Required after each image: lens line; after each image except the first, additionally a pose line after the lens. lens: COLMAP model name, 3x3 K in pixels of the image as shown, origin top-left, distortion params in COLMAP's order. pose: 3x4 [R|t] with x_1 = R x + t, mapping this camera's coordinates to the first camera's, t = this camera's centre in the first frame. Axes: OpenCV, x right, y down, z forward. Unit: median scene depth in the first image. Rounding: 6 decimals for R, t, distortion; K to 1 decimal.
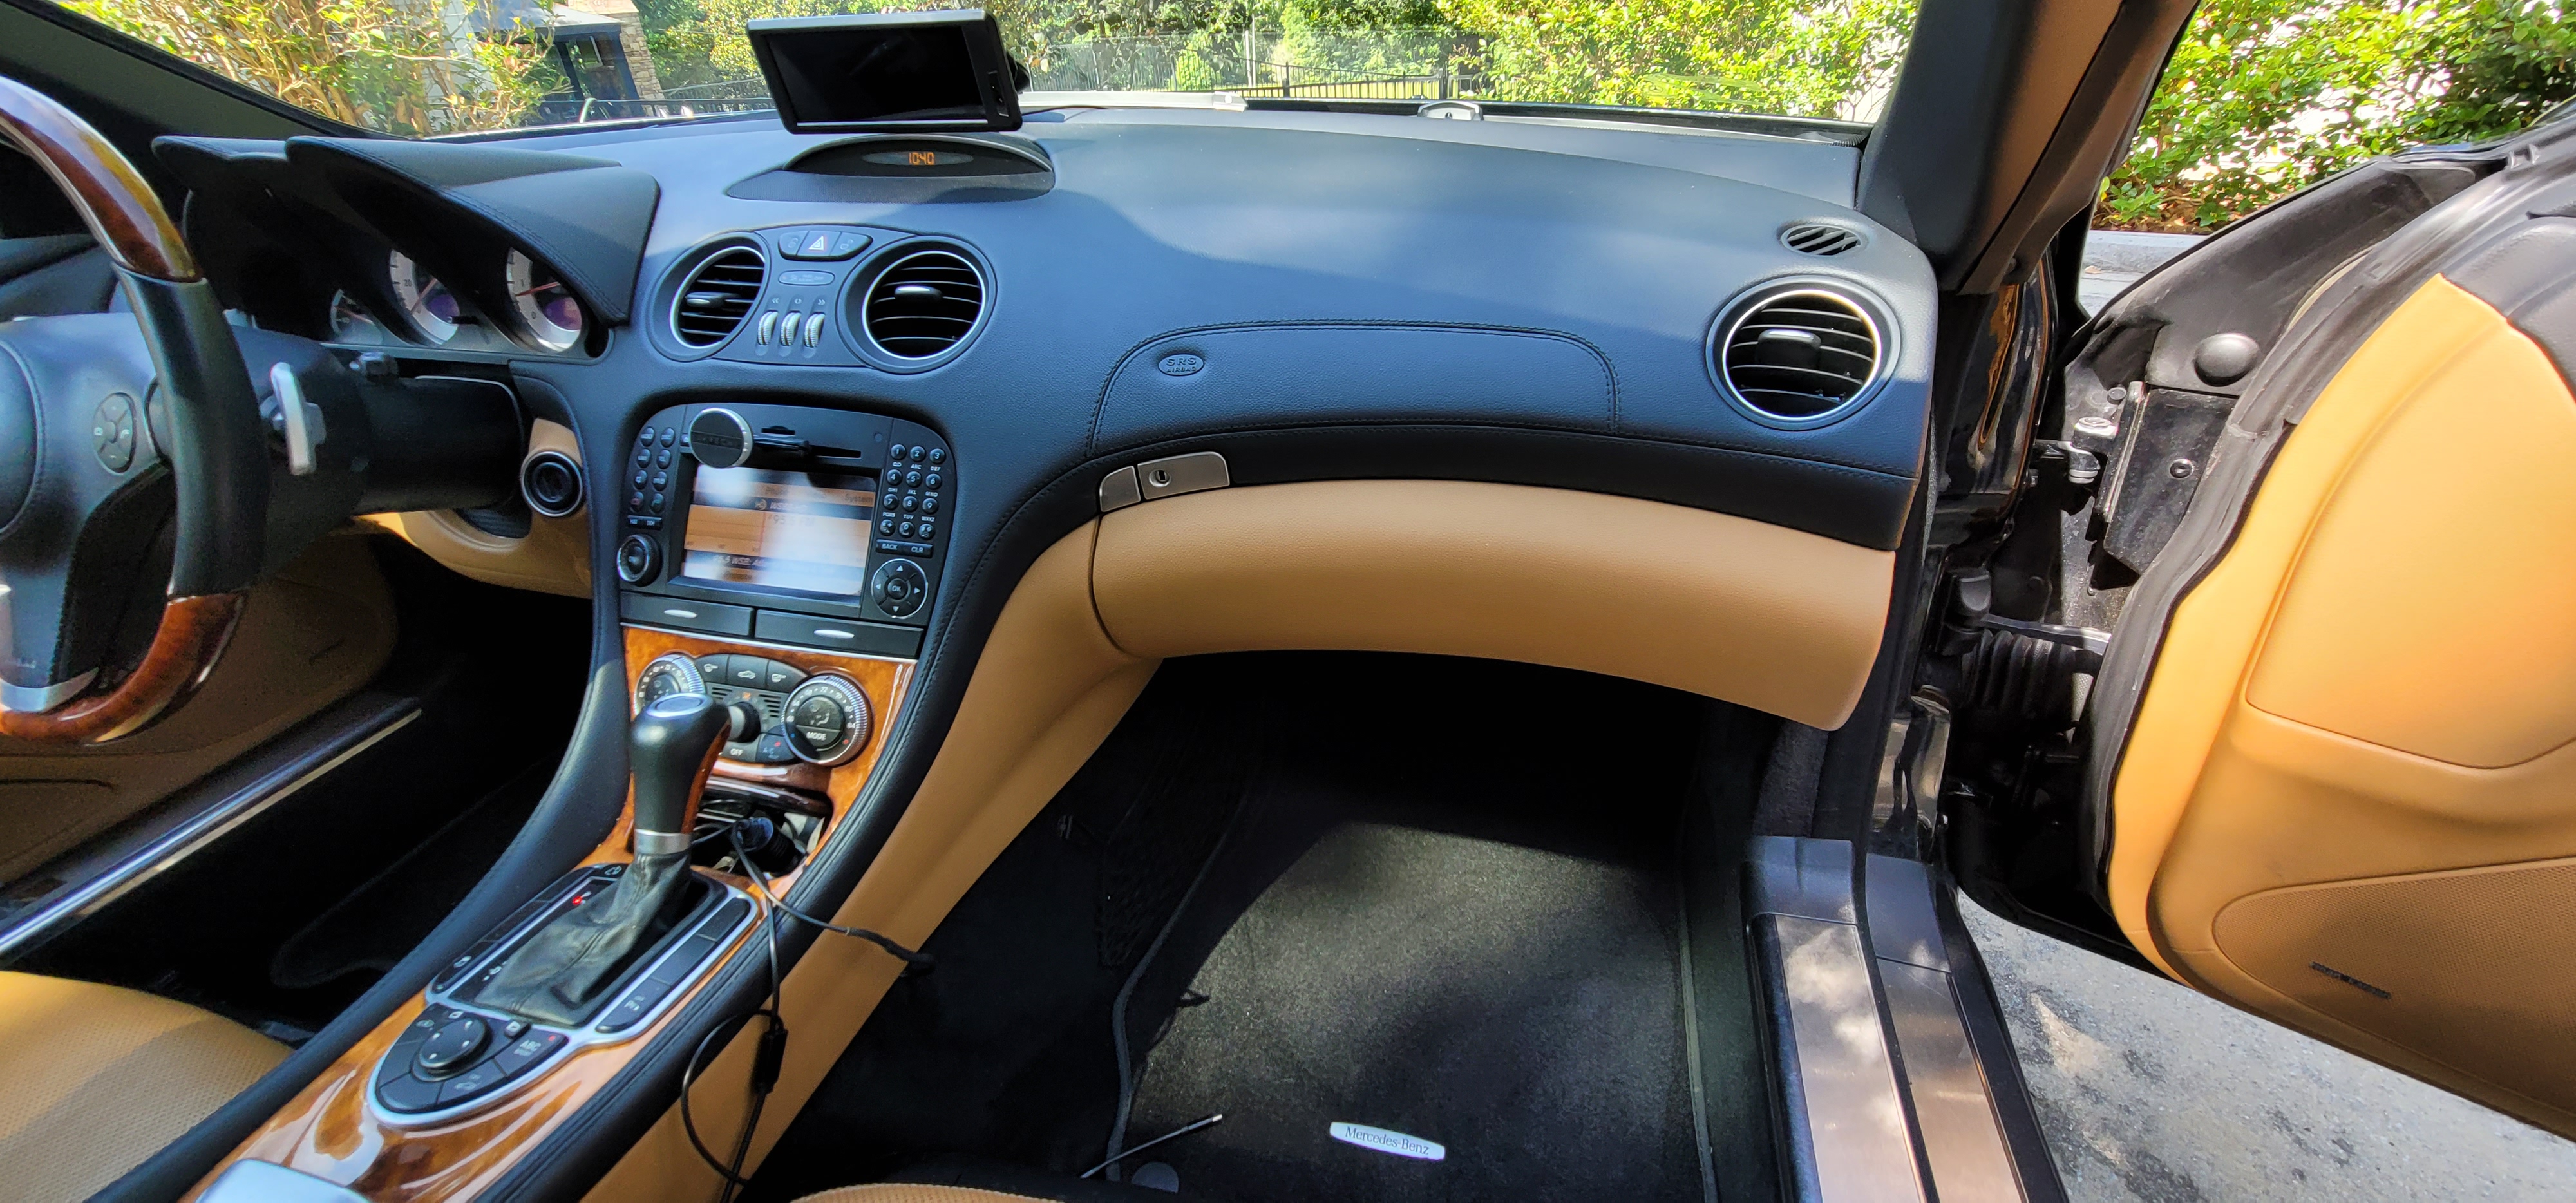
lens RADIAL K [[1050.4, 0, 1292.4], [0, 1050.4, 588.9], [0, 0, 1]] dist [-0.005708, 0.001580]
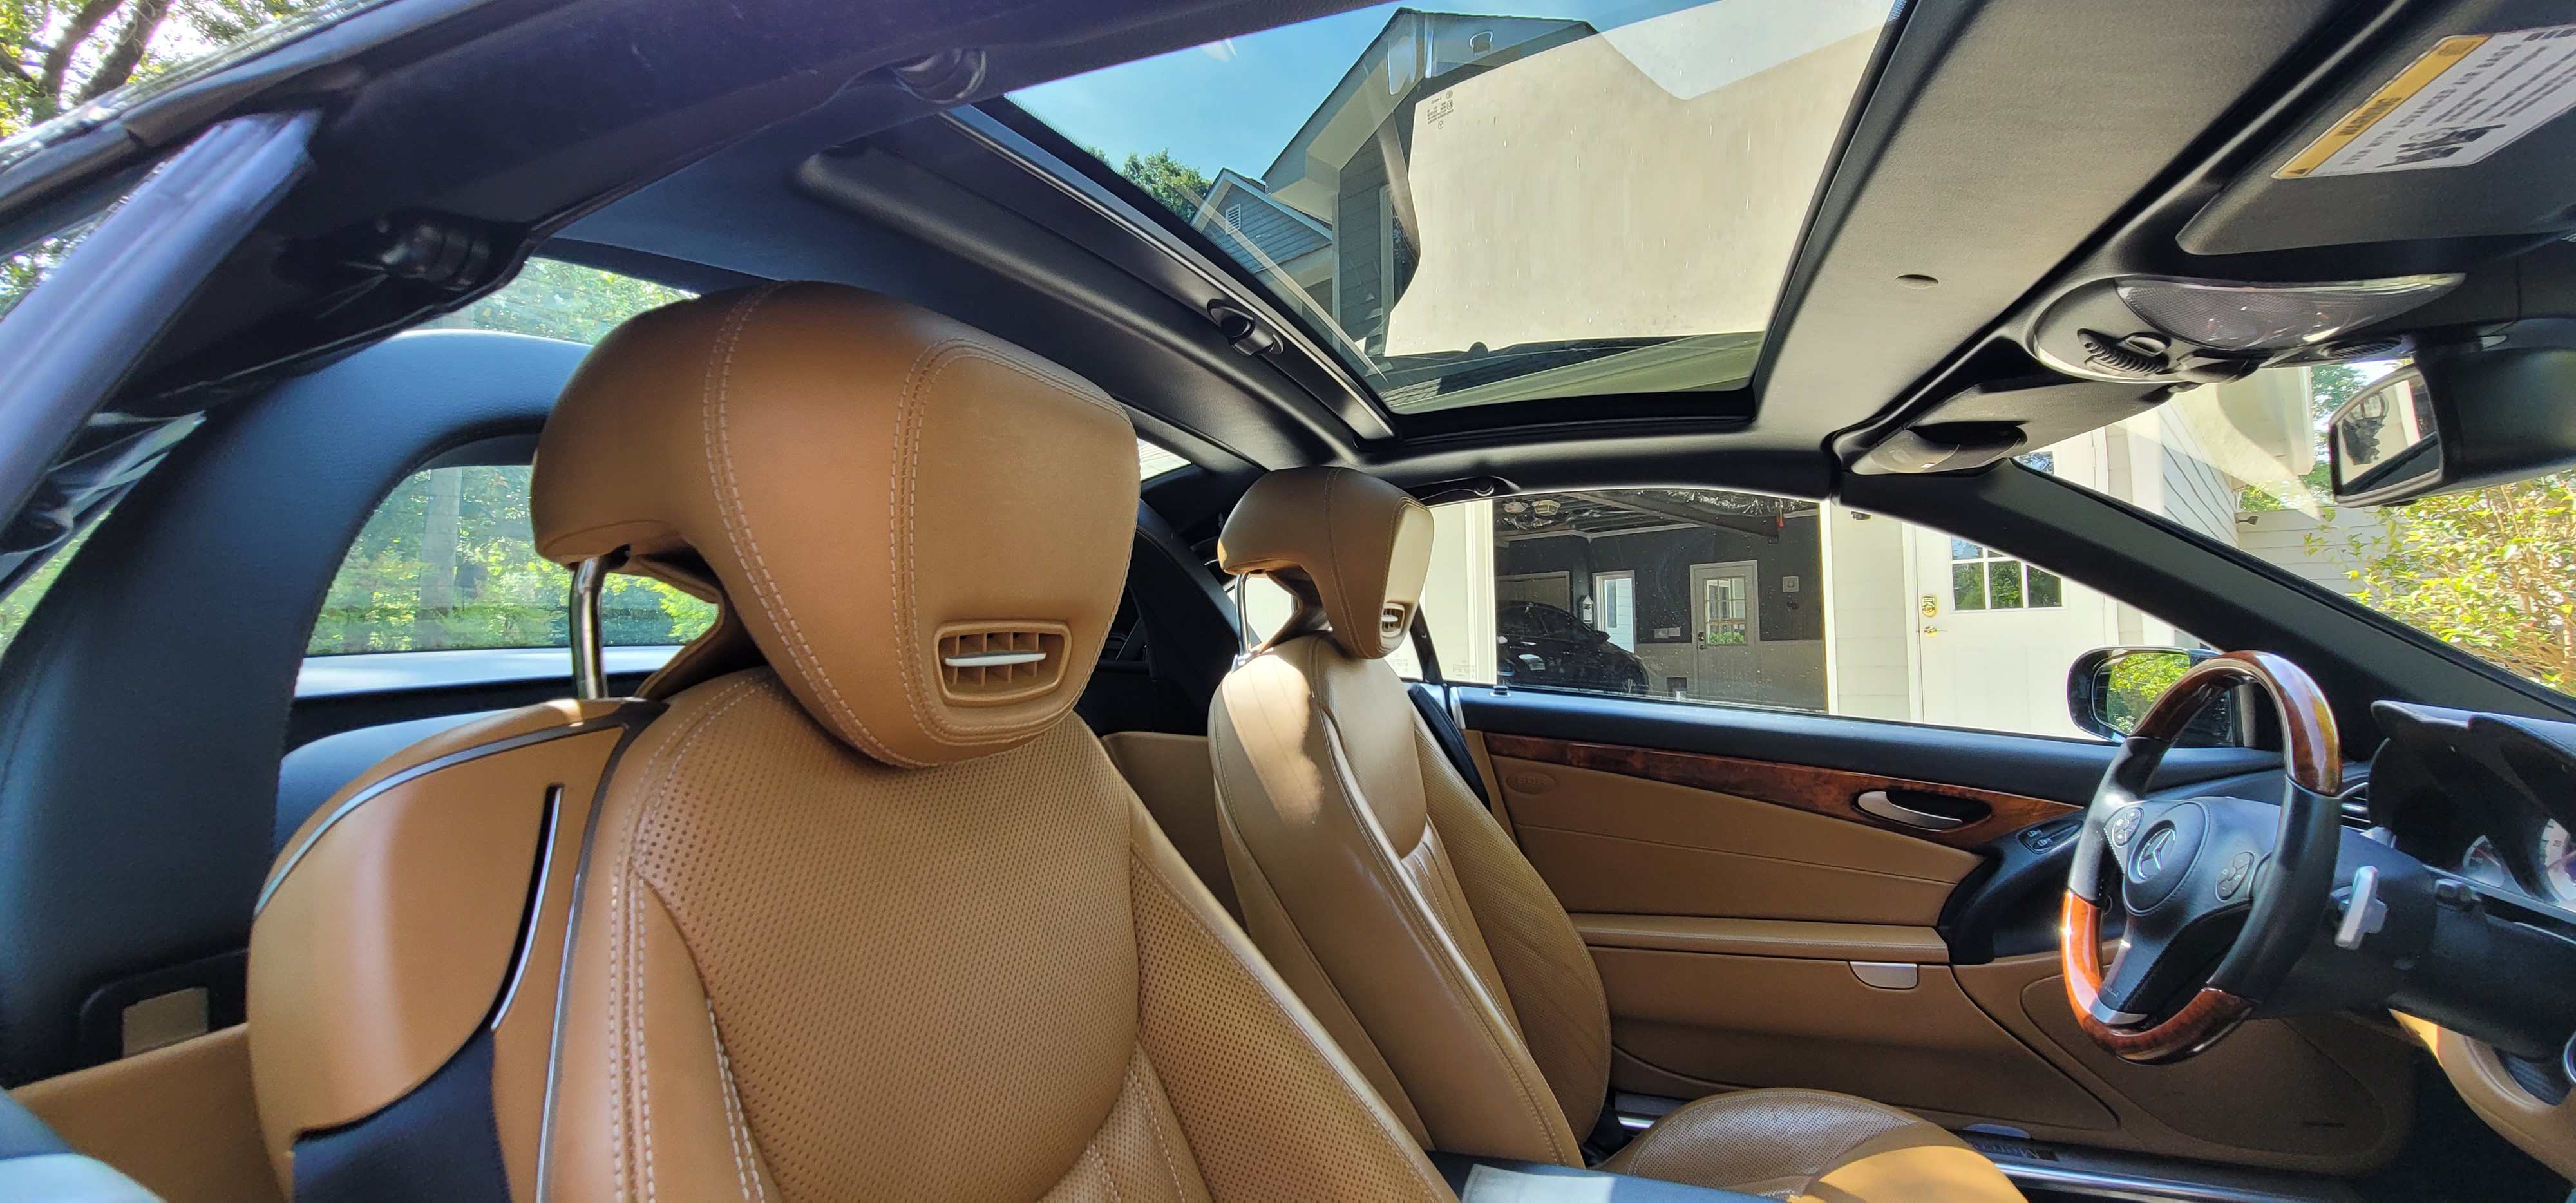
lens RADIAL K [[1050.4, 0, 1293.0], [0, 1050.4, 595.5], [0, 0, 1]] dist [-0.005708, 0.001580]
pose [[-0.063598, 0.009782, -0.997928, 0.353127], [-0.469785, 0.881937, 0.038584, 0.056119], [0.880487, 0.471265, -0.051495, -0.231083]]
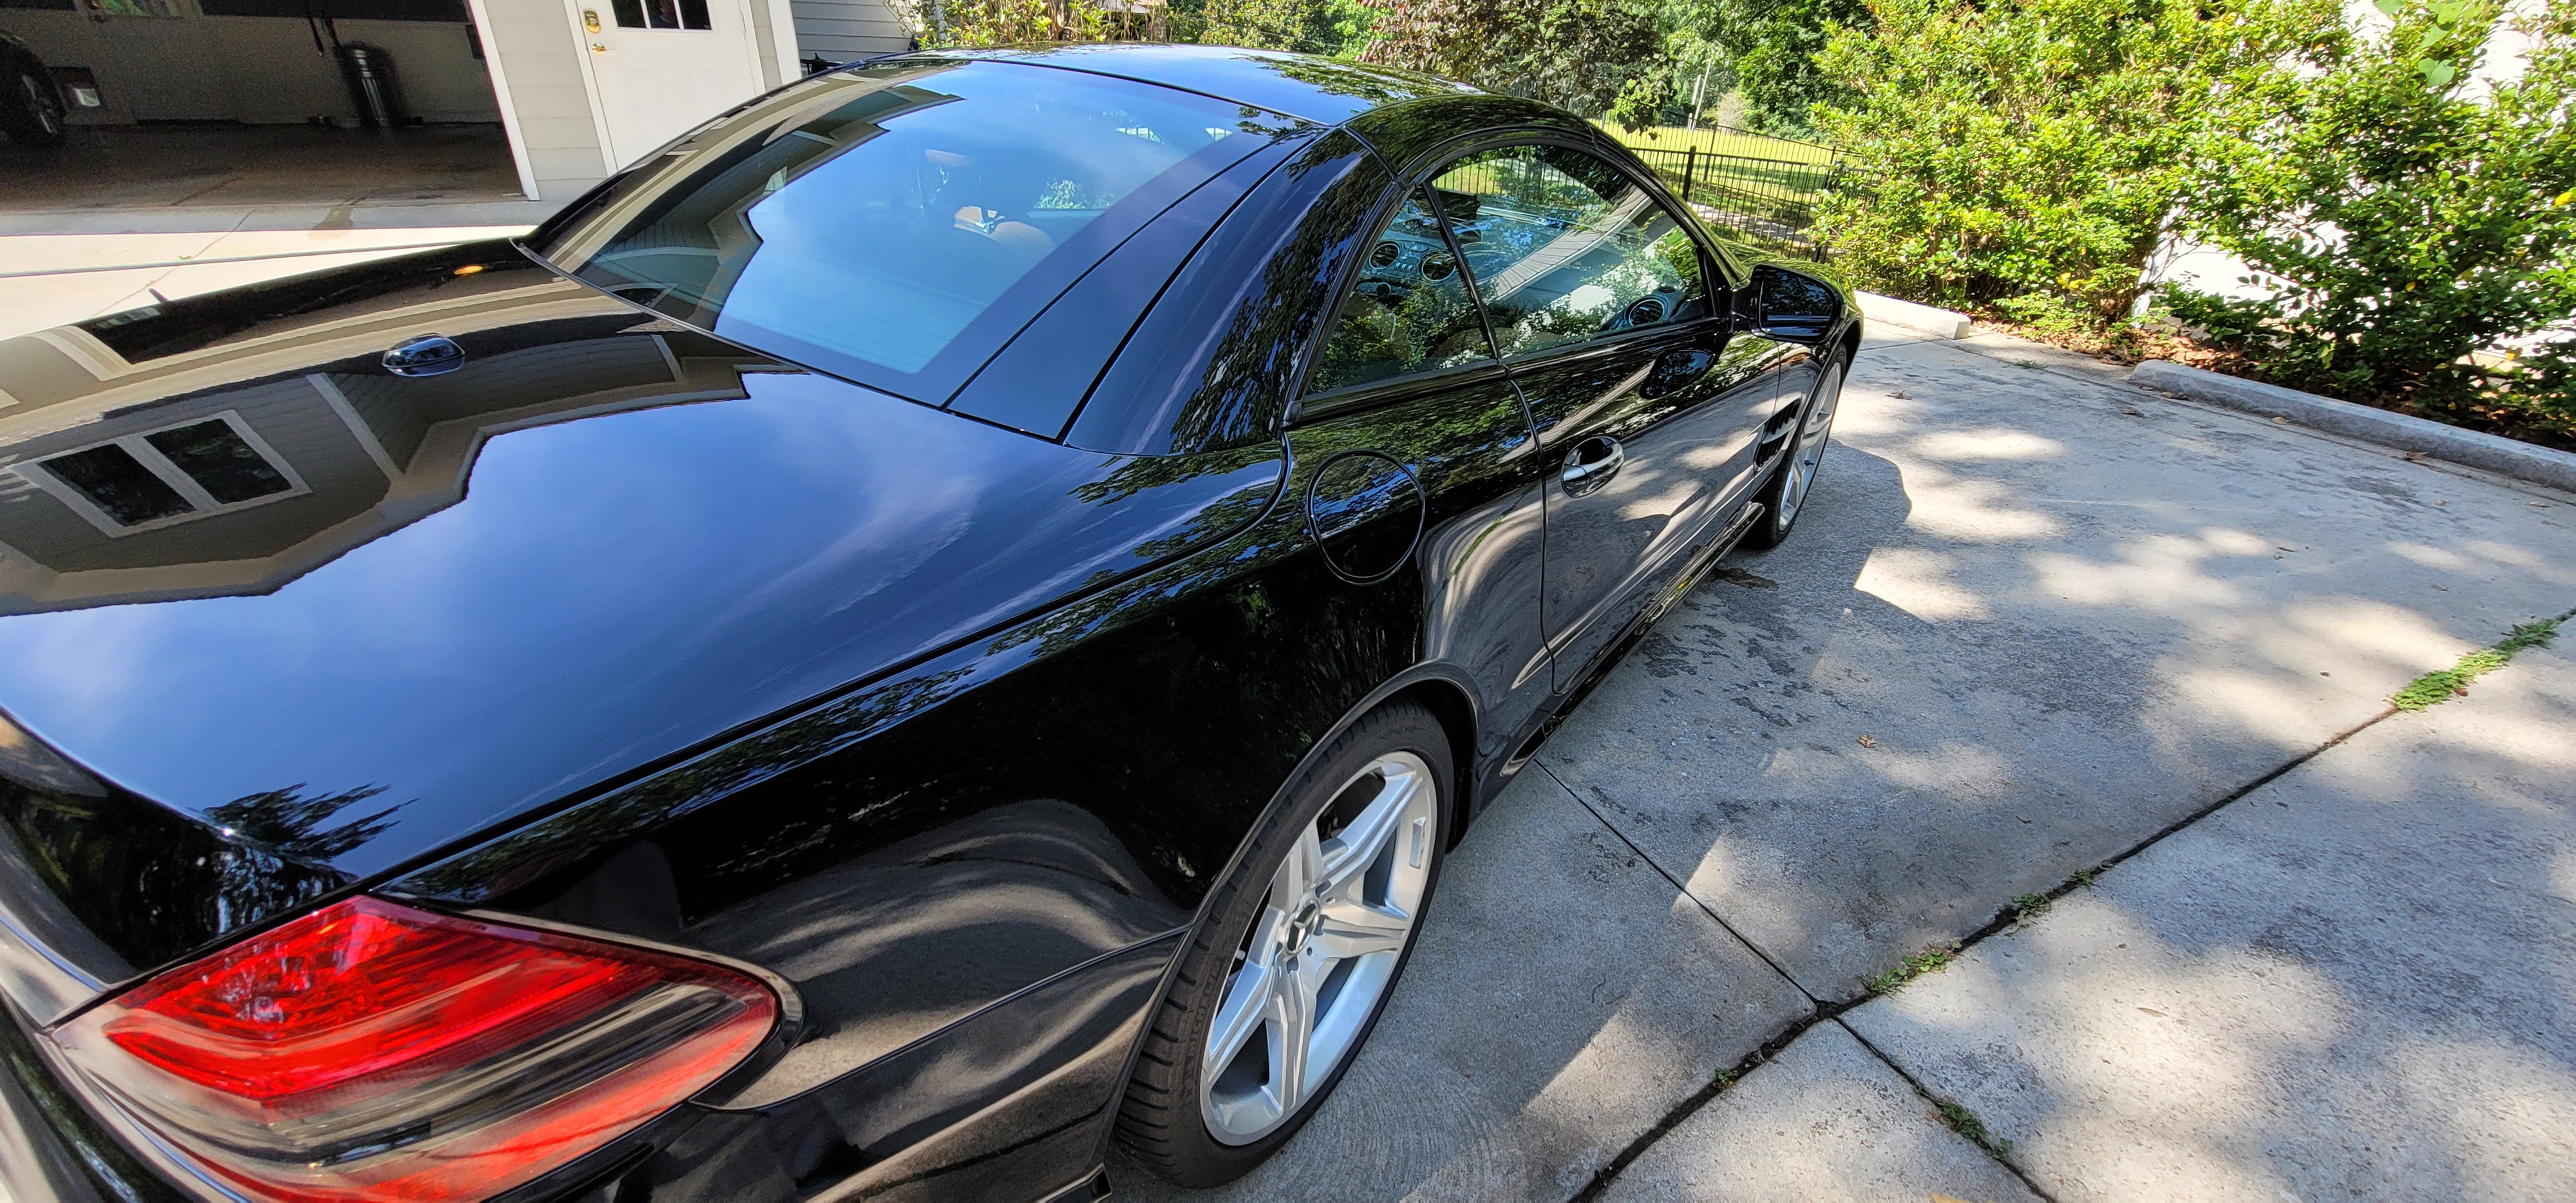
lens RADIAL K [[1050.4, 0, 1287.8], [0, 1050.4, 590.2], [0, 0, 1]] dist [-0.005708, 0.001580]
pose [[0.923769, 0.259079, -0.282008, 0.503430], [-0.262689, 0.964540, 0.025630, 0.905305], [0.278648, 0.050404, 0.959070, -2.729364]]
